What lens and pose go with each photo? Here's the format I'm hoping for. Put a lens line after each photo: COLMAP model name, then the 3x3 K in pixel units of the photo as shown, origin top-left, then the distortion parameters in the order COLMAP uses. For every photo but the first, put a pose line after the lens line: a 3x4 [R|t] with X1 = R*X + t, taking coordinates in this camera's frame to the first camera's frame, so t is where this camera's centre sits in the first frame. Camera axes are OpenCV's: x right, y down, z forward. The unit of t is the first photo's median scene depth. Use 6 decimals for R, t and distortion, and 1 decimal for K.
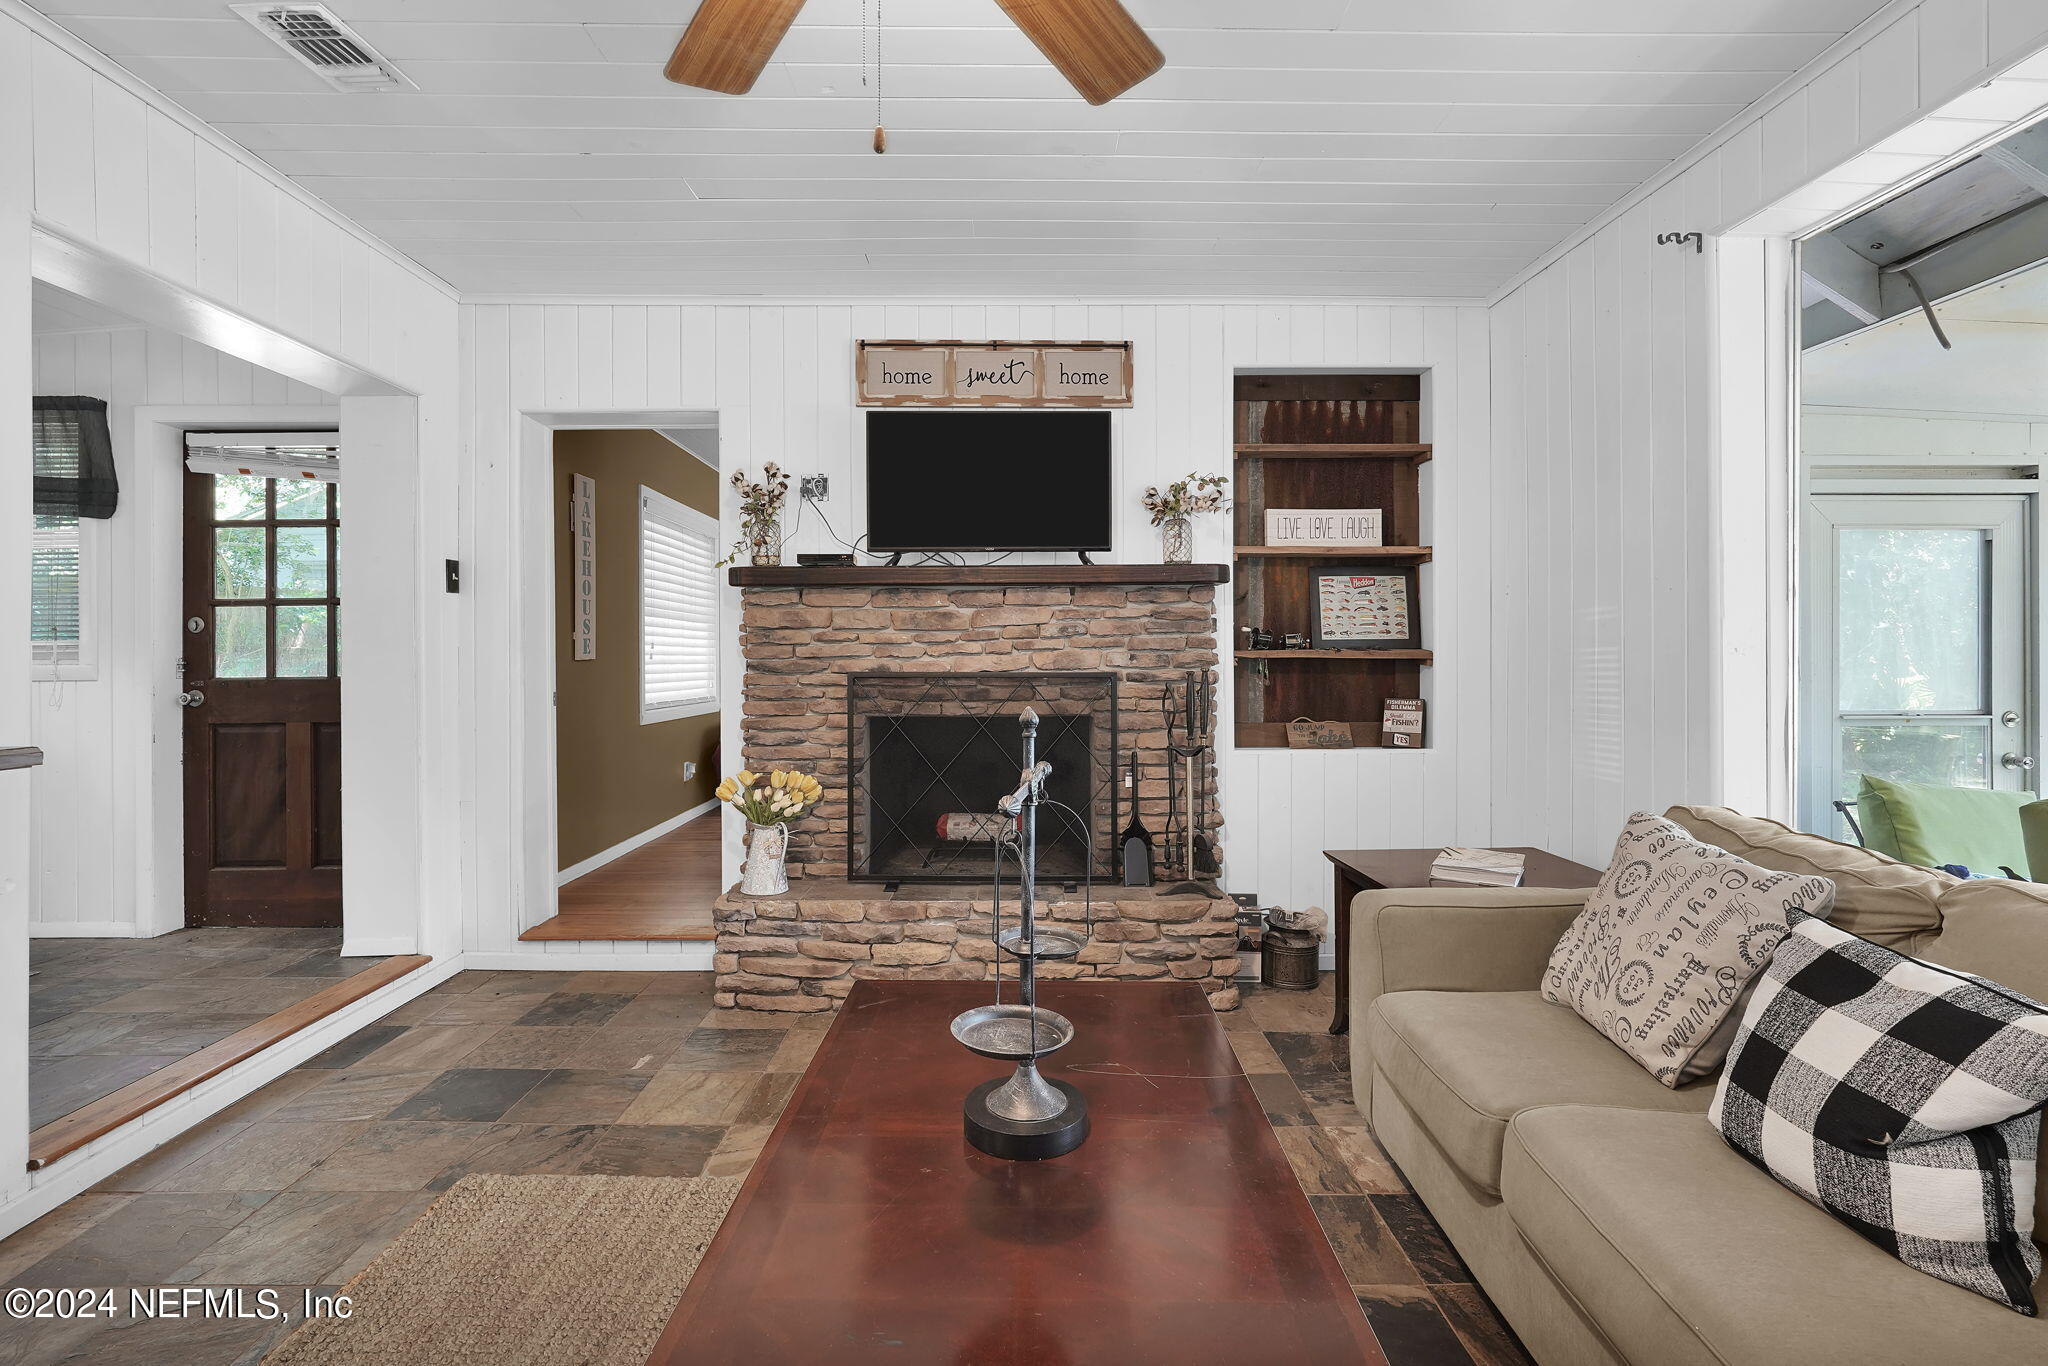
lens RADIAL K [[927.0, 0, 1023.4], [0, 927.0, 655.4], [0, 0, 1]] dist [-0.019200, 0.009804]
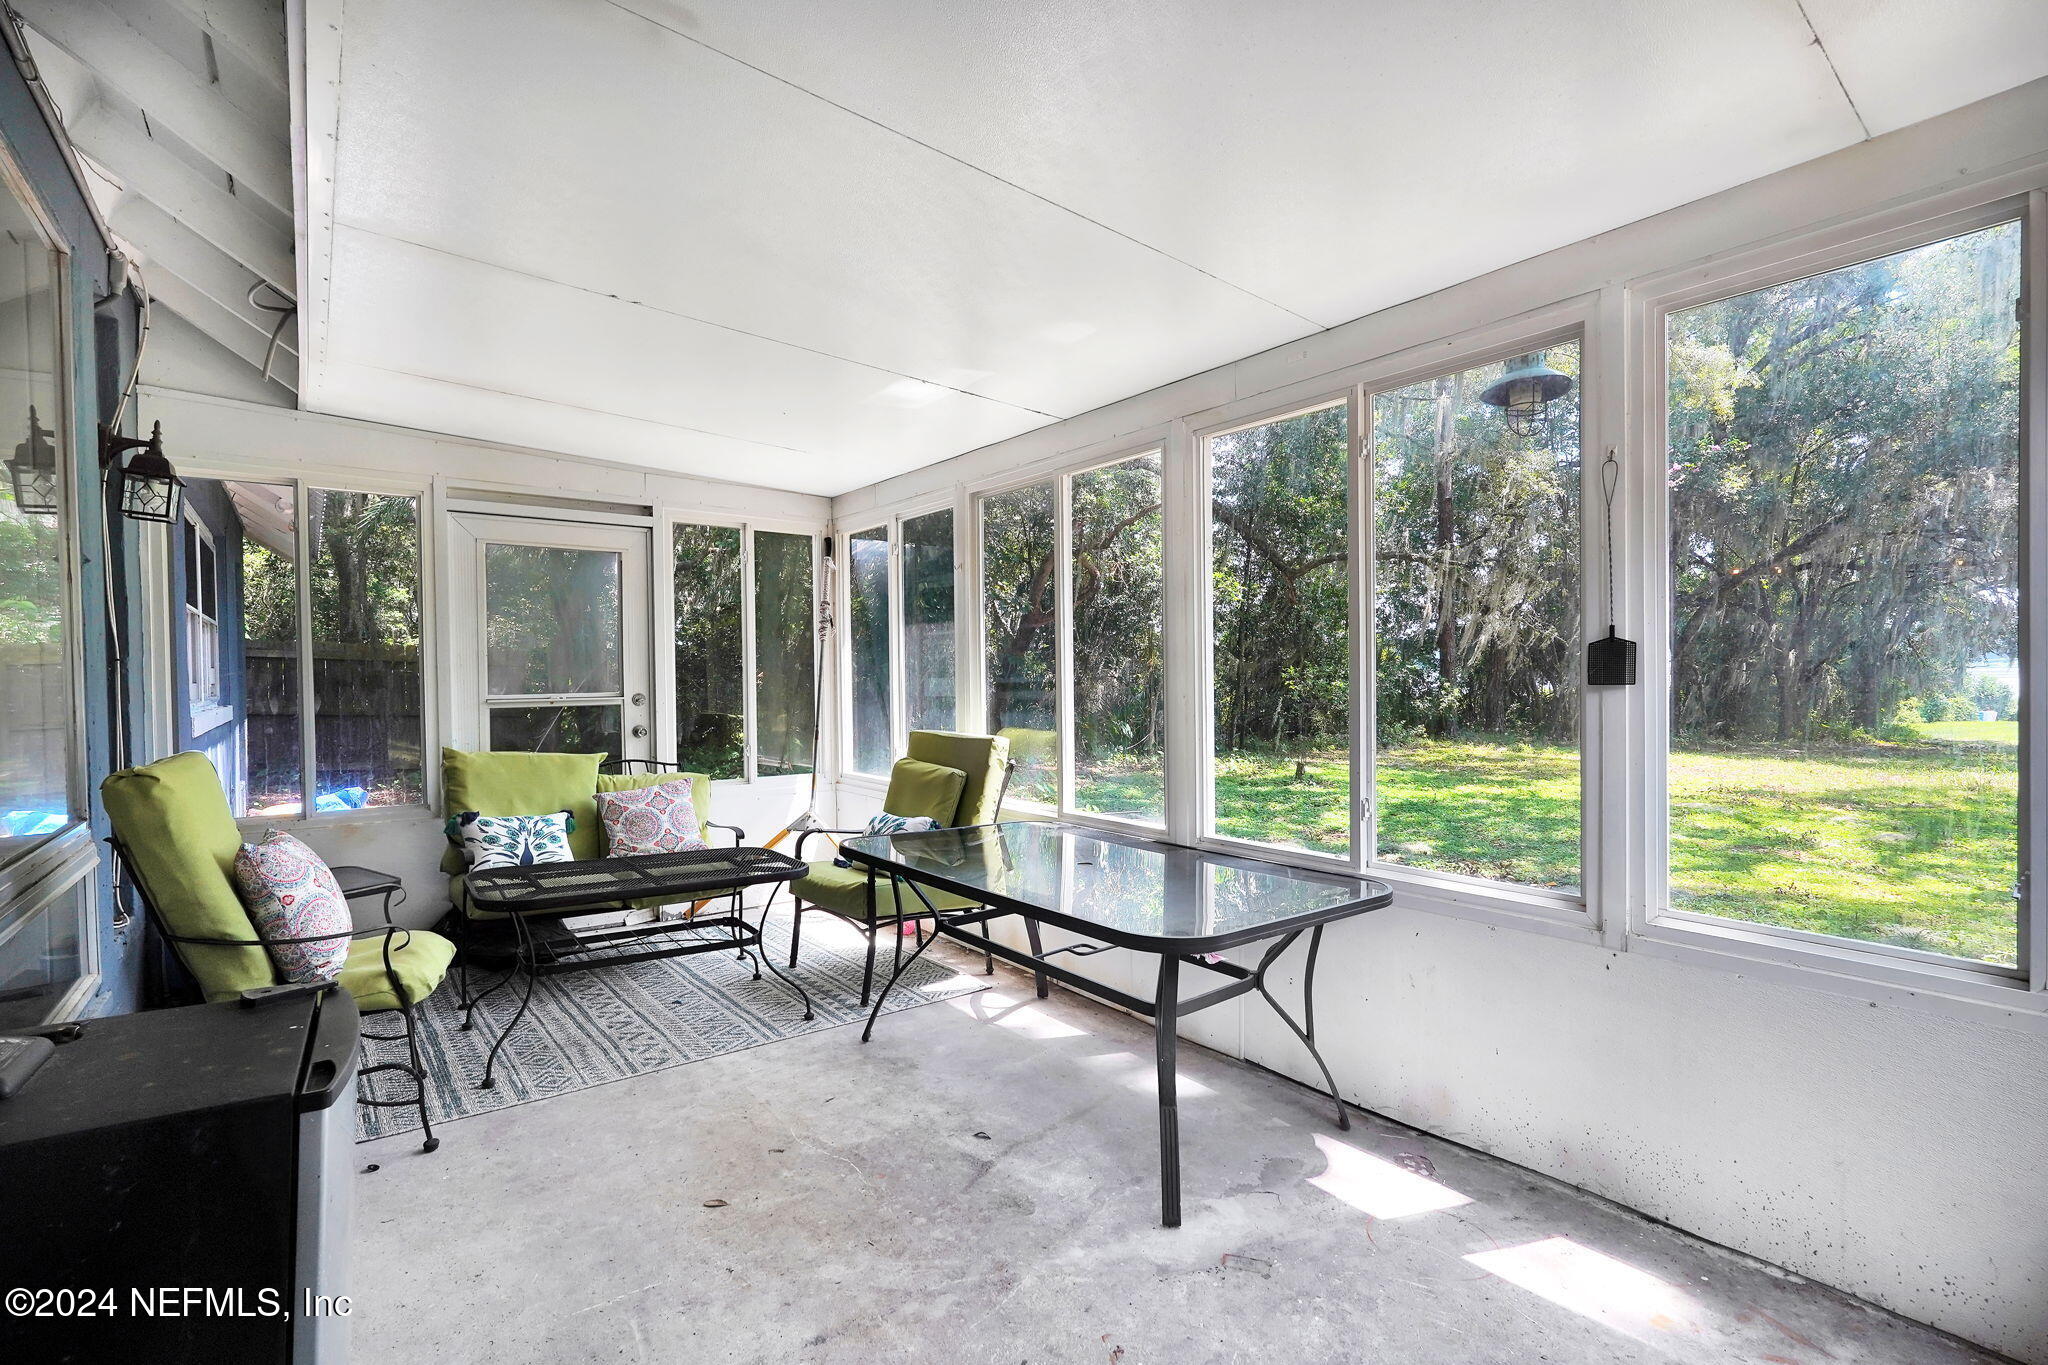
lens RADIAL K [[920.3, 0, 1026.0], [0, 920.3, 667.7], [0, 0, 1]] dist [-0.003698, 0.000389]
pose [[0.800771, -0.007113, 0.598929, 0.766748], [0.009333, 0.999956, -0.000602, 0.032321], [-0.598898, 0.006072, 0.800802, -0.388761]]
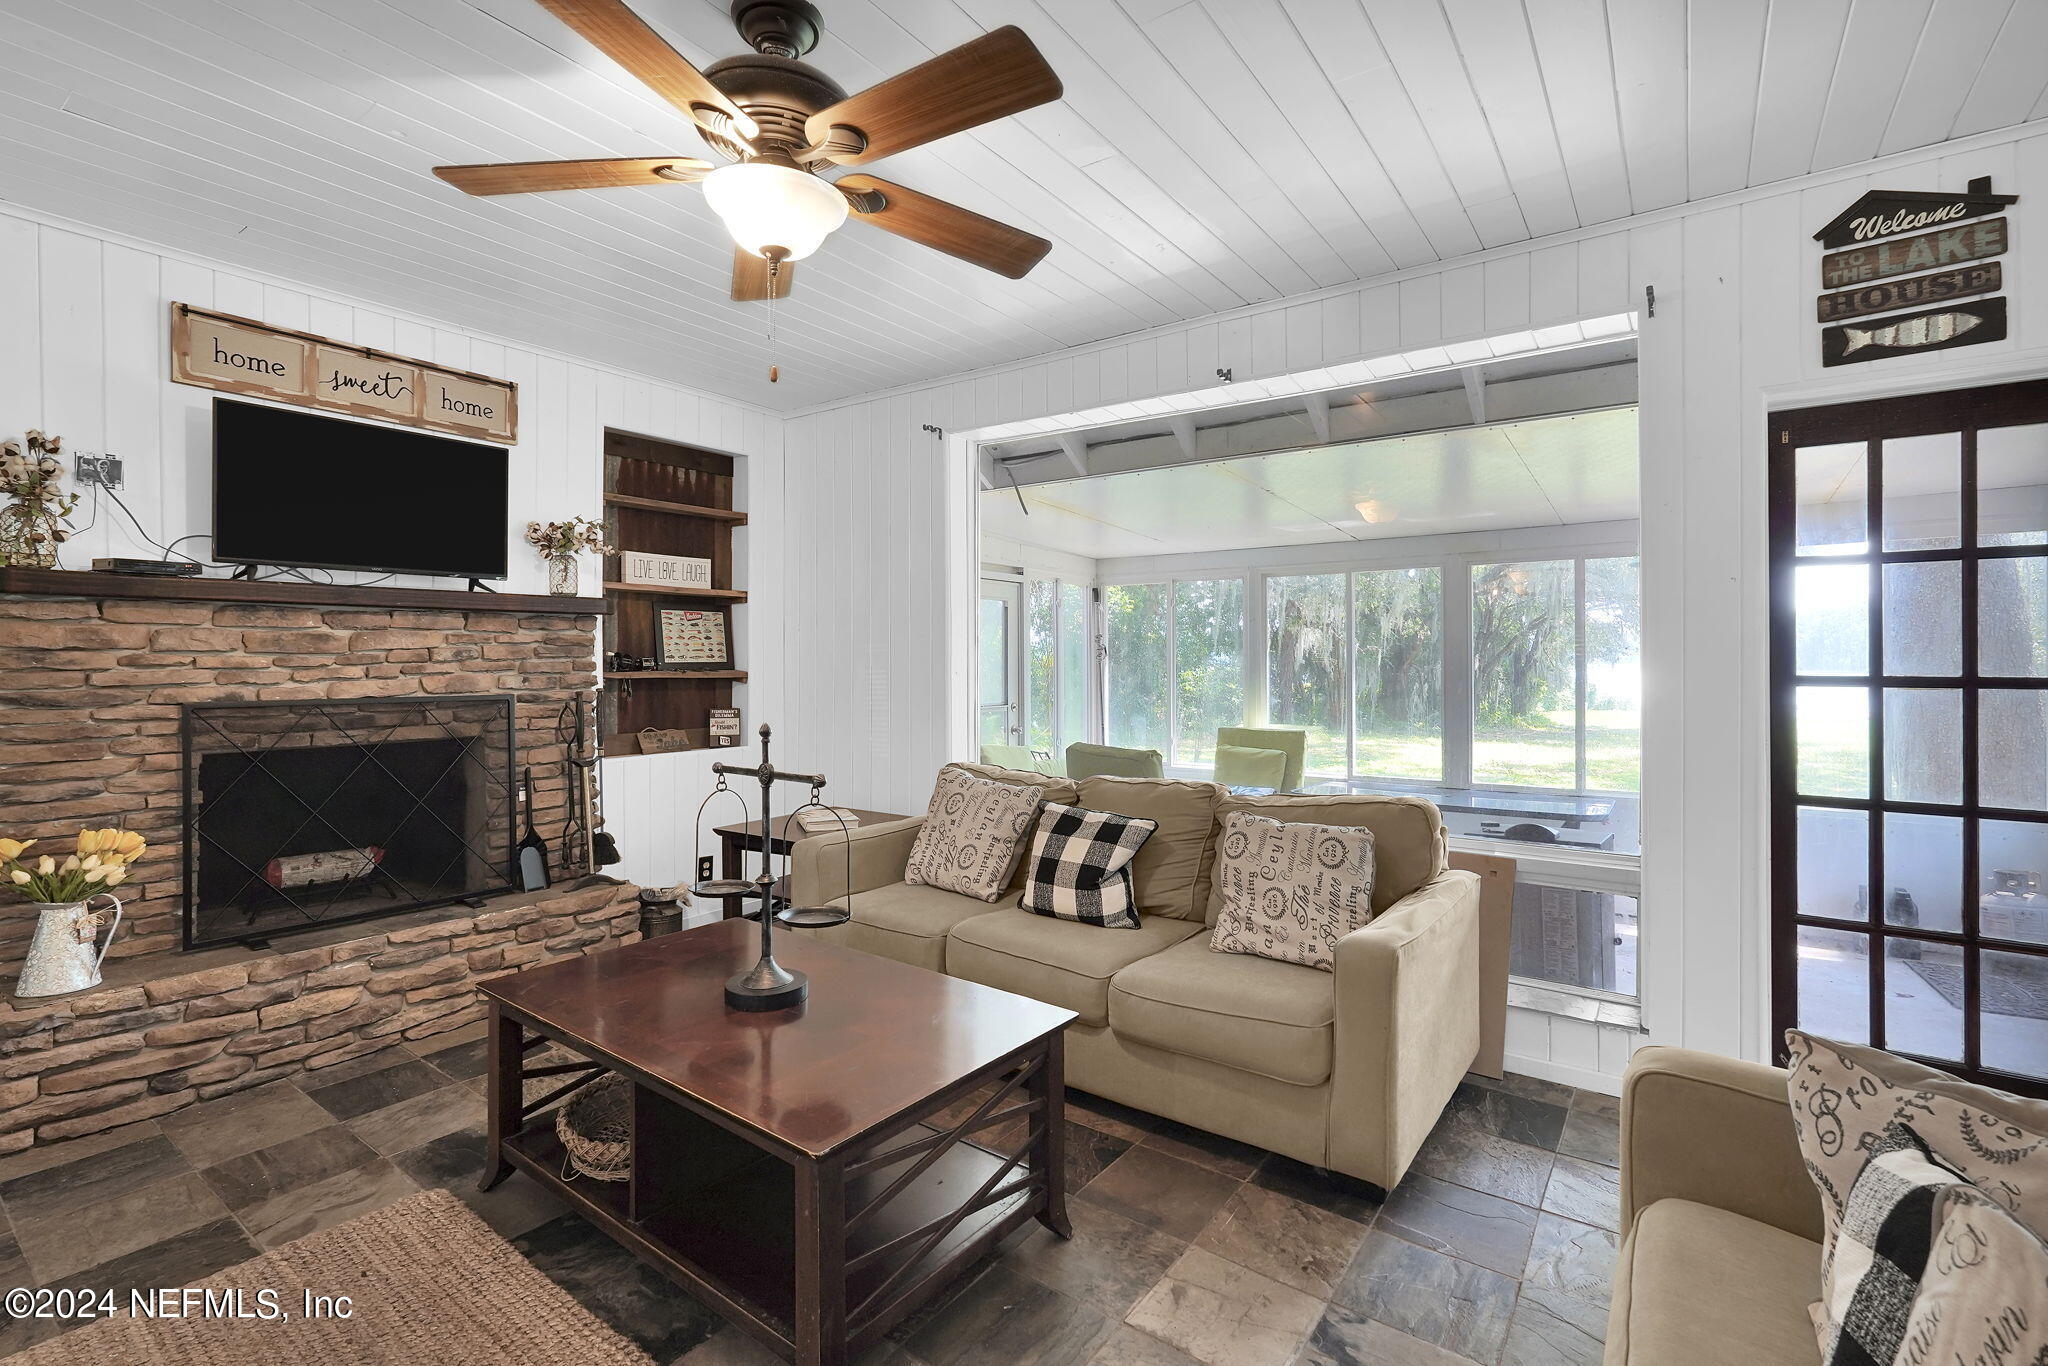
lens RADIAL K [[928.1, 0, 1023.0], [0, 928.1, 660.0], [0, 0, 1]] dist [-0.012283, 0.007713]
pose [[0.595320, 0.002521, 0.803485, -0.395637], [-0.000205, 0.999996, -0.002985, -0.017863], [-0.803489, 0.001612, 0.595317, -0.104400]]
